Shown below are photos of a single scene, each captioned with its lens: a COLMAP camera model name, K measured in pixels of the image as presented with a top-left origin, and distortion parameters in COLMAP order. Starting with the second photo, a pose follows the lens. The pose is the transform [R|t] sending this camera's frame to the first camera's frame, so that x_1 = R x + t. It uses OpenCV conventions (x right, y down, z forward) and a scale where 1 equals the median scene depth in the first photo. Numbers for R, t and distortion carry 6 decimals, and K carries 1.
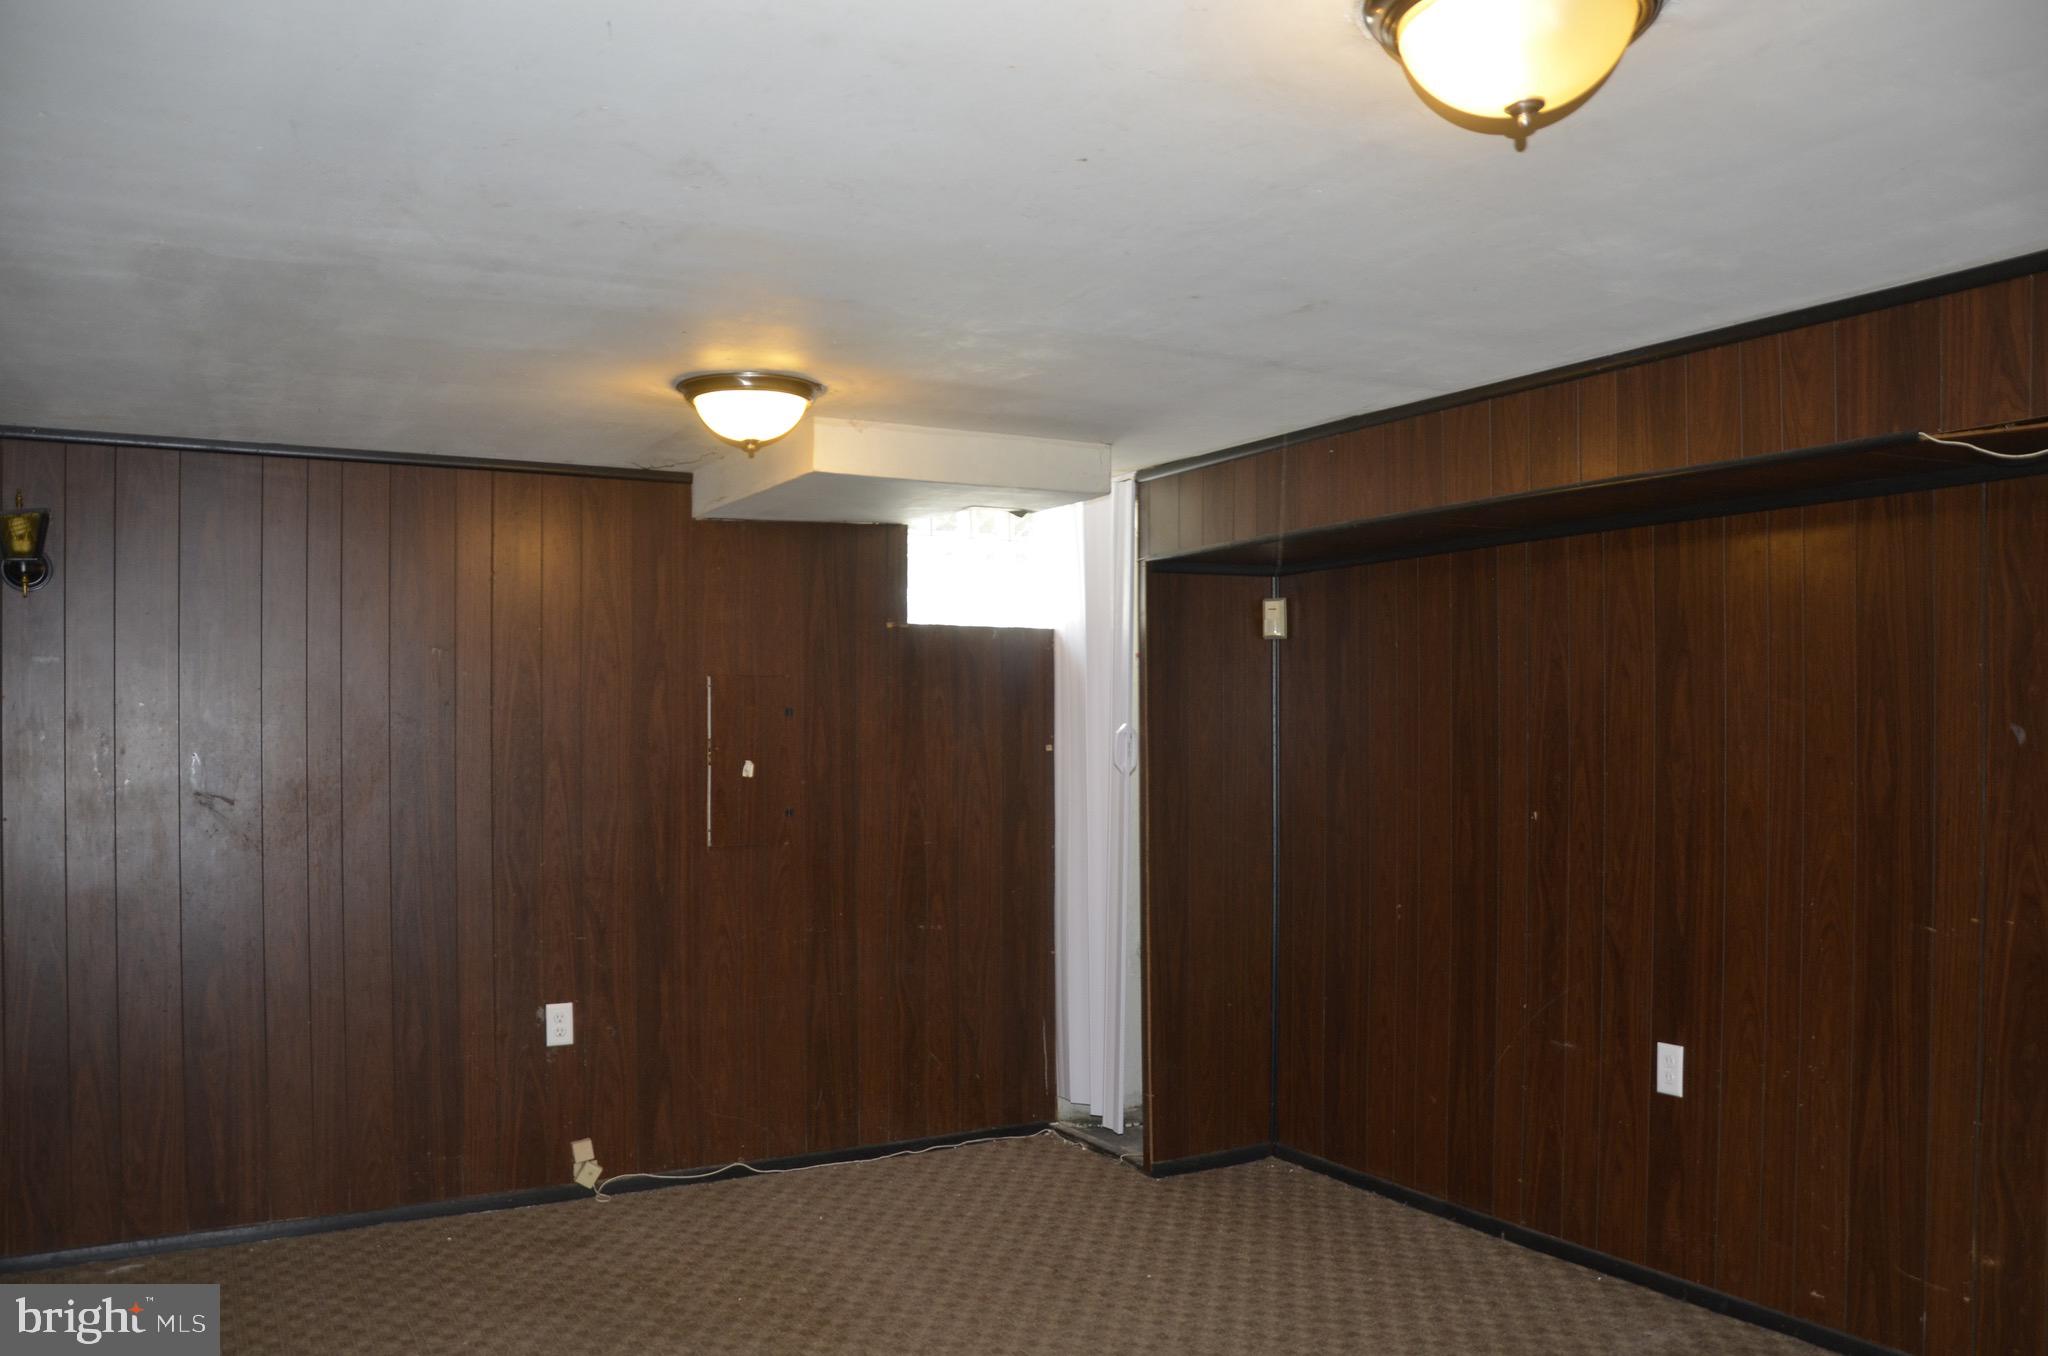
lens RADIAL K [[1674.8, 0, 1037.2], [0, 1674.8, 728.8], [0, 0, 1]] dist [-0.126475, 0.143167]
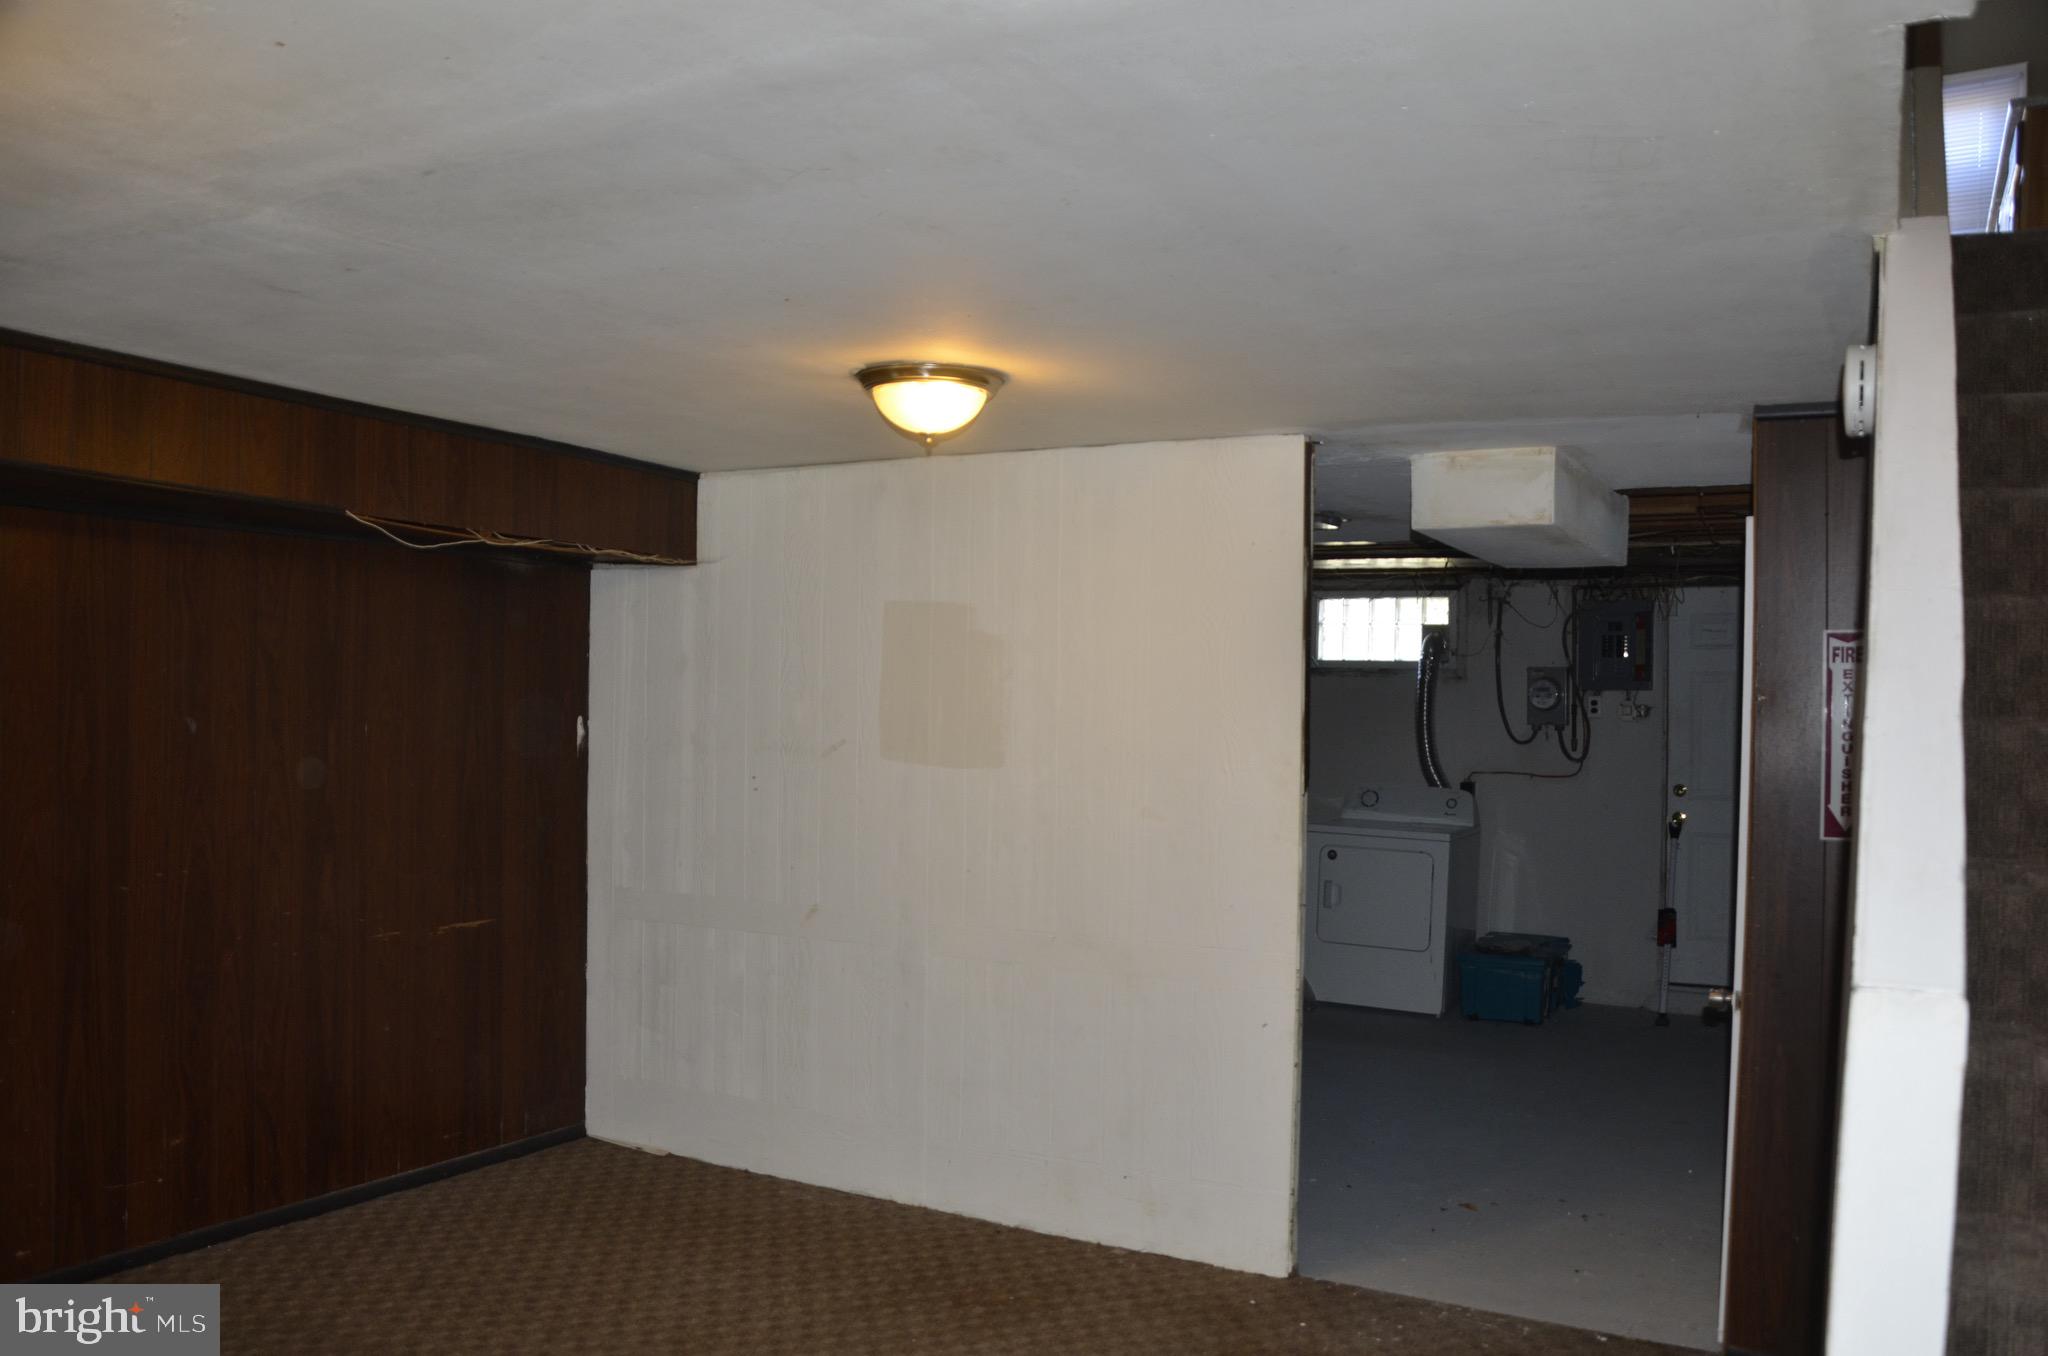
lens RADIAL K [[1674.8, 0, 1037.2], [0, 1674.8, 728.8], [0, 0, 1]] dist [-0.126475, 0.143167]
pose [[-0.511153, -0.007143, 0.859460, -0.852622], [-0.010785, 0.999940, 0.001897, -0.003481], [-0.859422, -0.008300, -0.511199, 1.081962]]
